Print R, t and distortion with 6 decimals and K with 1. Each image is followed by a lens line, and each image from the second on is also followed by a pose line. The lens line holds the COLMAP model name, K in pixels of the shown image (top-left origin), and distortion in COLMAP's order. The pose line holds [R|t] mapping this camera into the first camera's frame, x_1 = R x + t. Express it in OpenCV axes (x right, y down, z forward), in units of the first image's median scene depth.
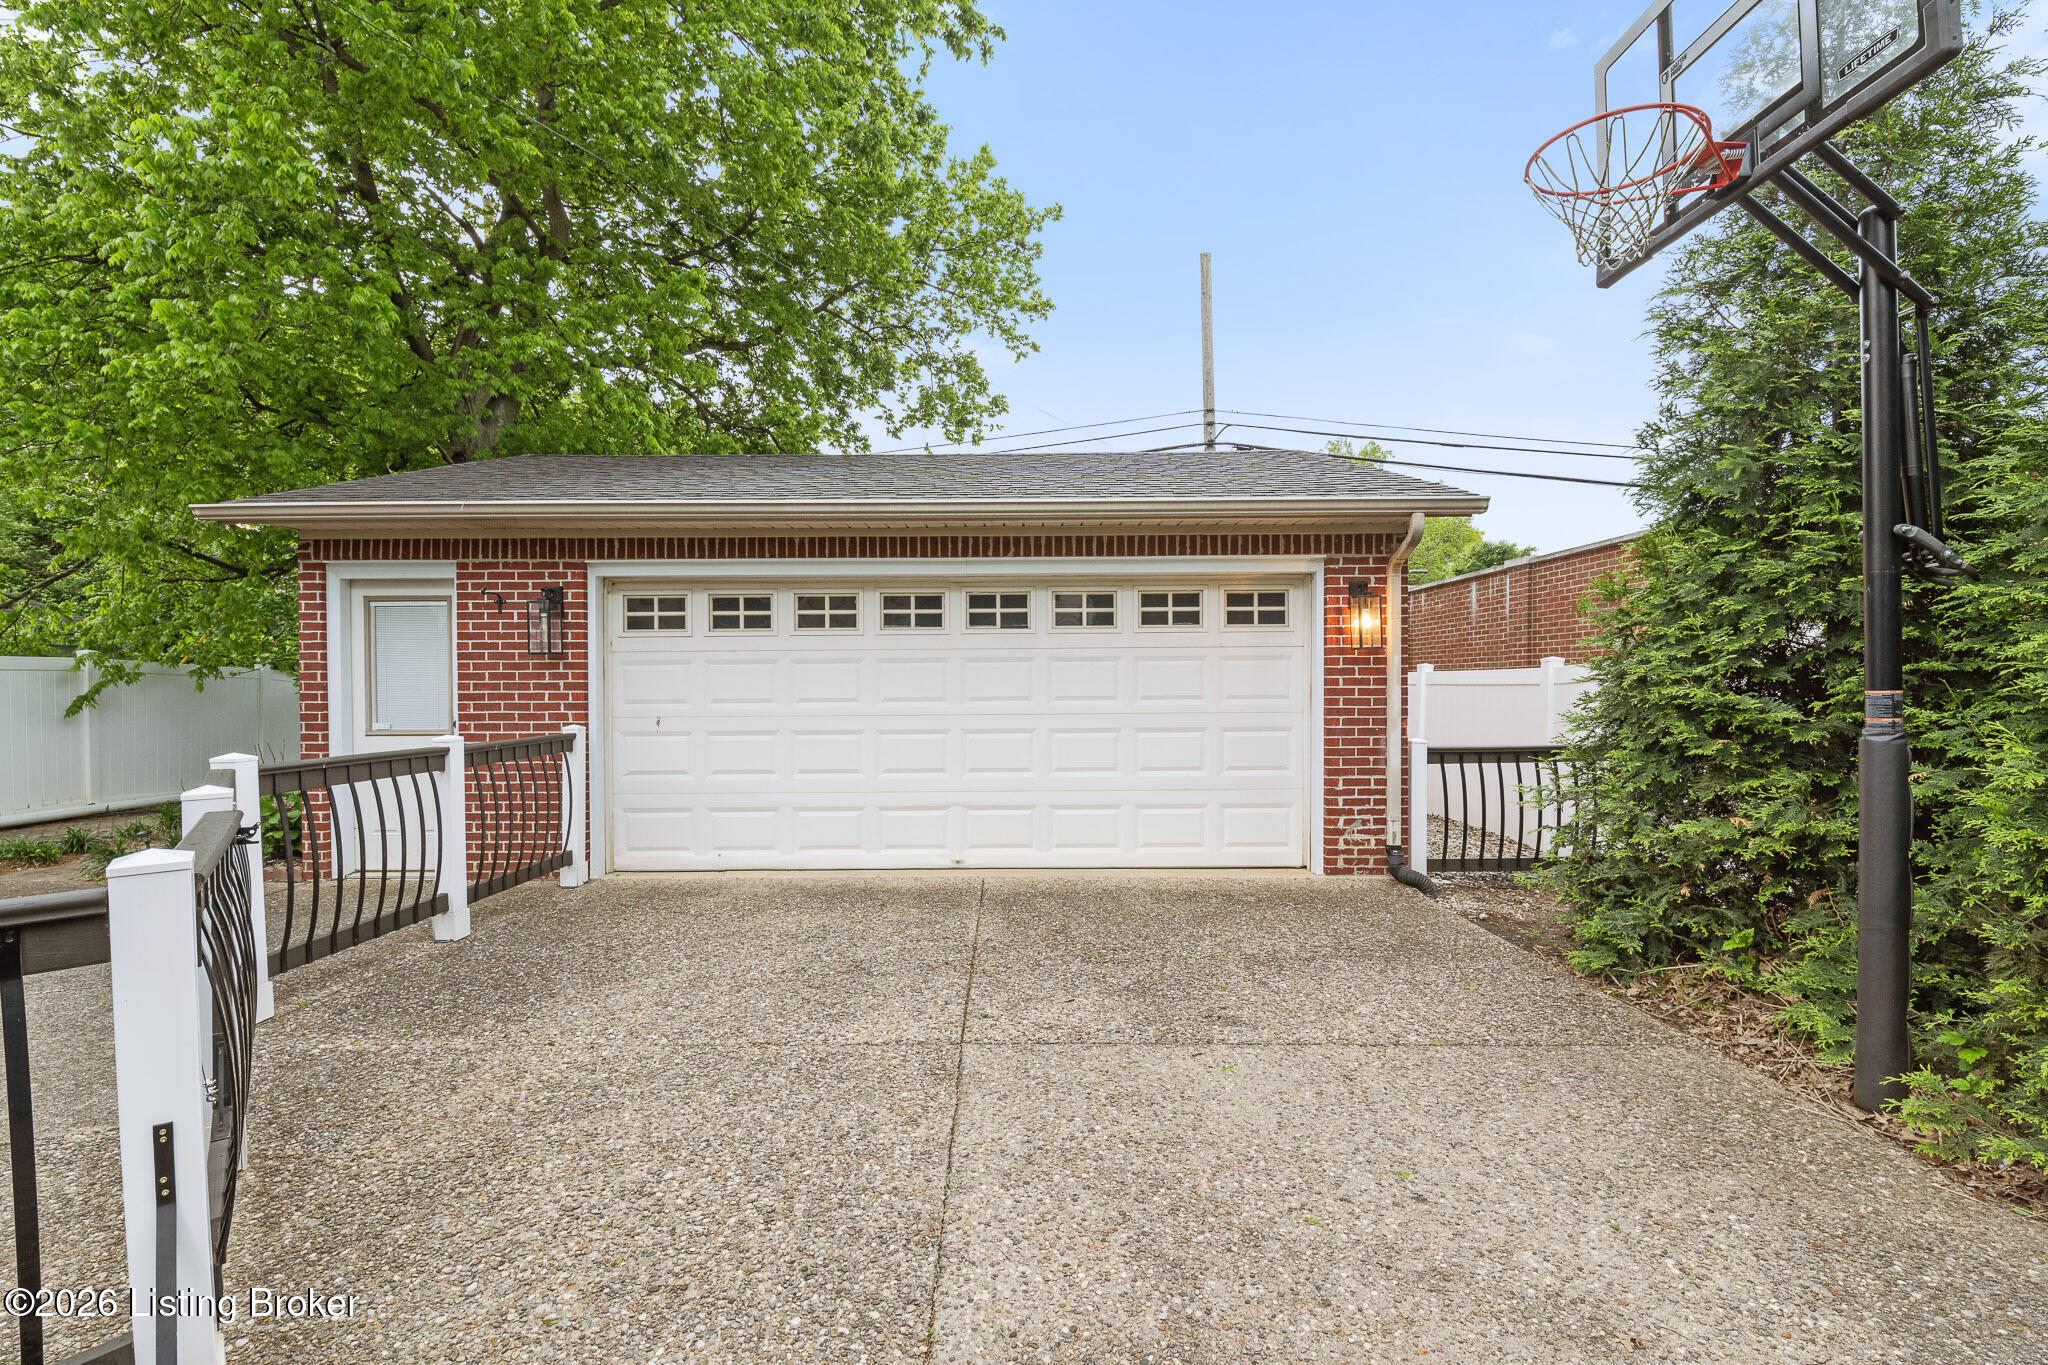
lens RADIAL K [[908.8, 0, 1020.4], [0, 908.8, 689.6], [0, 0, 1]] dist [-0.014140, -0.003318]
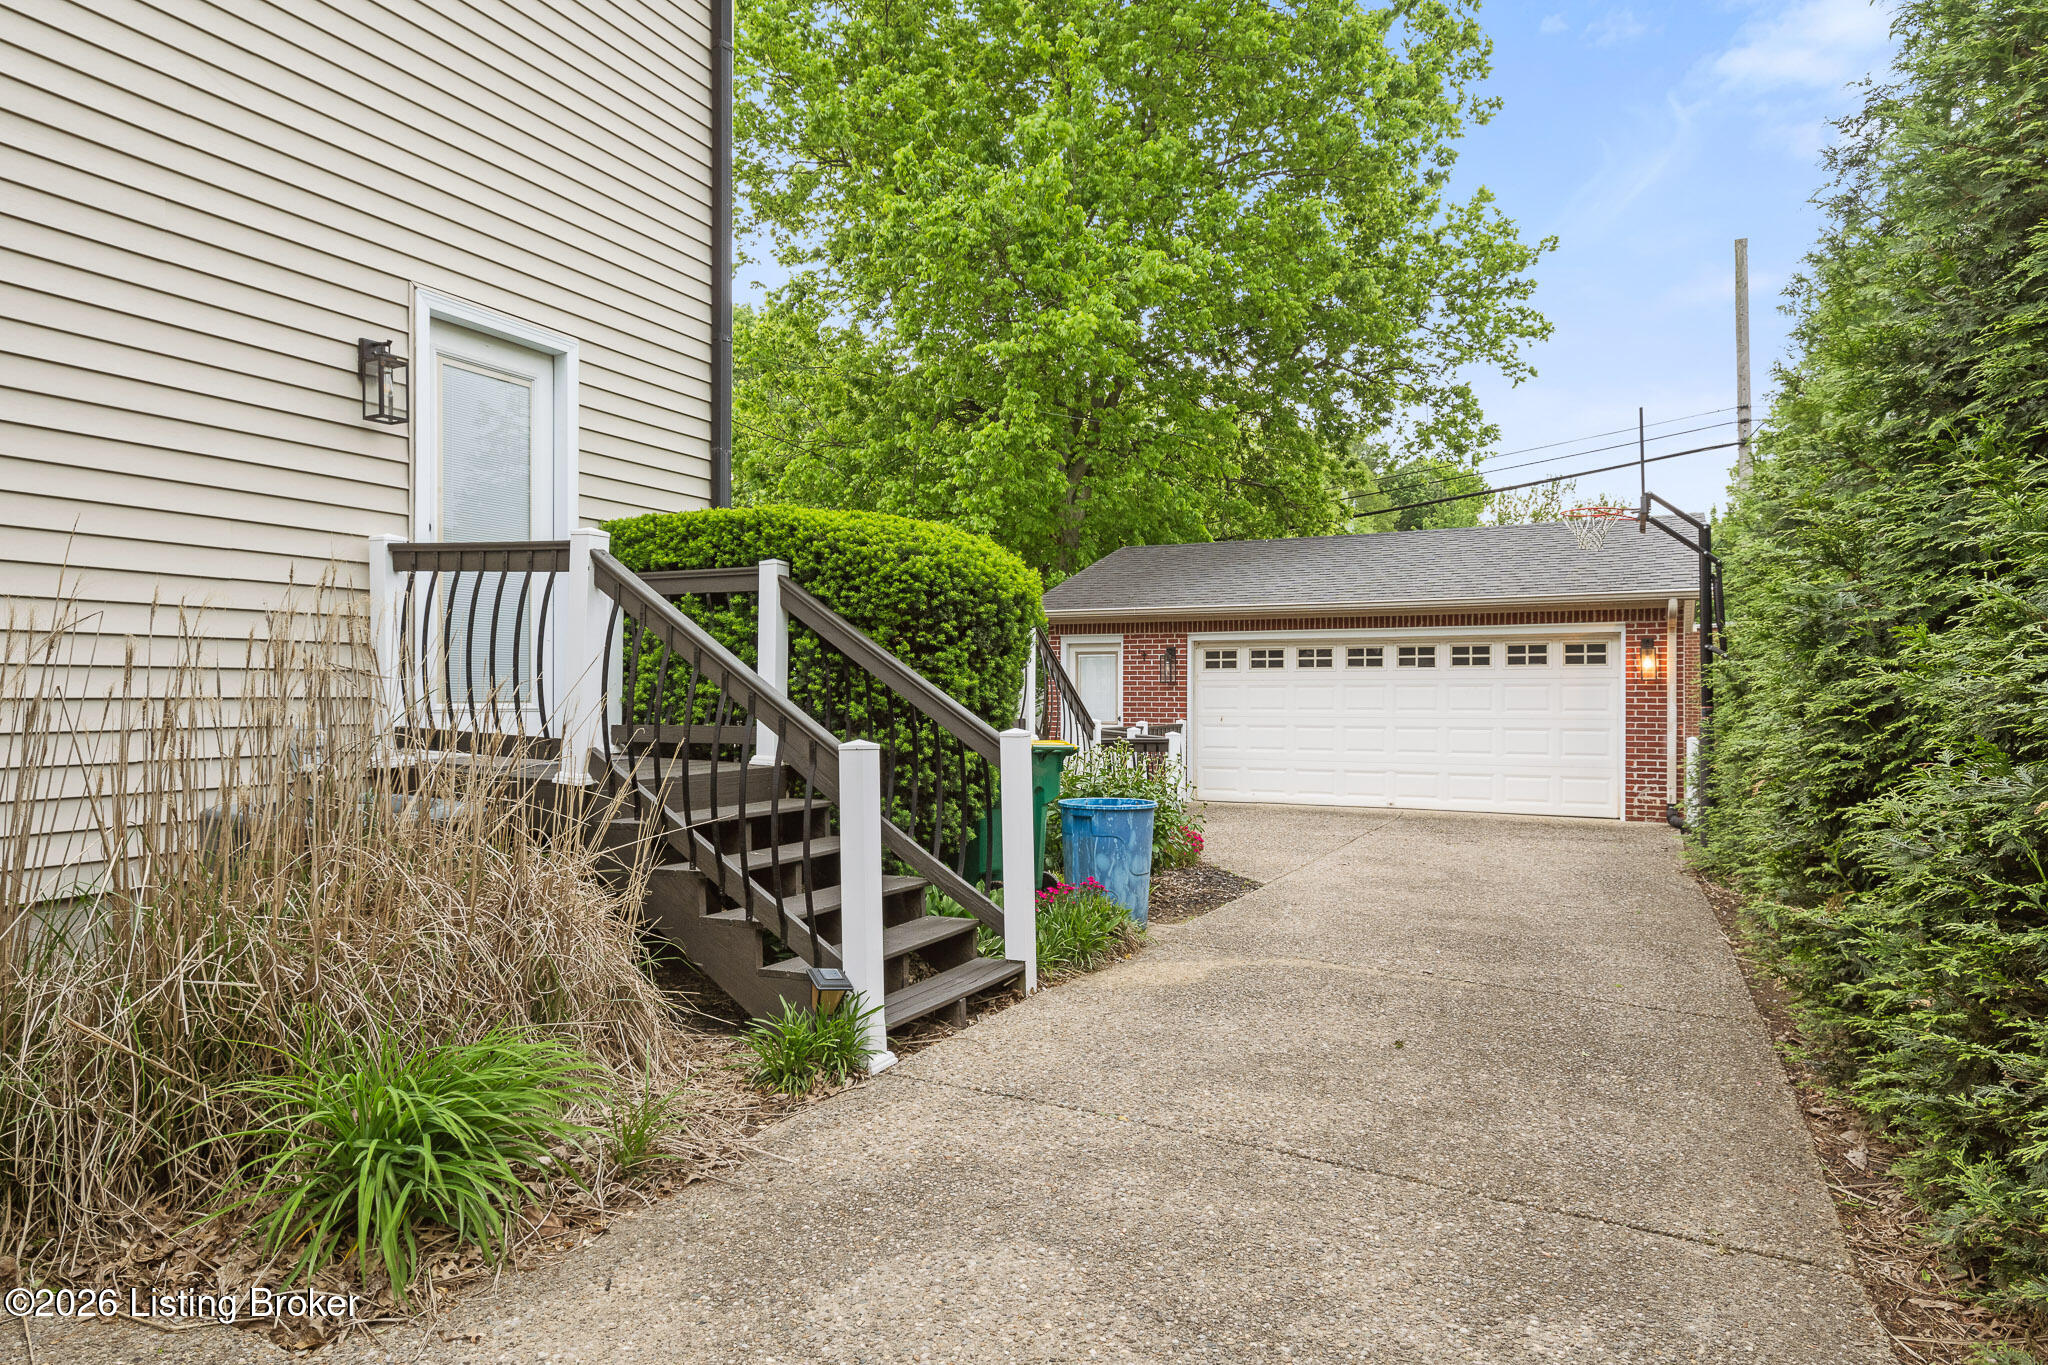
lens RADIAL K [[1237.9, 0, 1020.8], [0, 1237.9, 693.8], [0, 0, 1]] dist [0.024578, 0.000893]
pose [[0.894535, 0.007197, -0.446941, 0.350442], [-0.010322, 0.999936, -0.004557, 0.000663], [0.446880, 0.008690, 0.894552, -1.400250]]
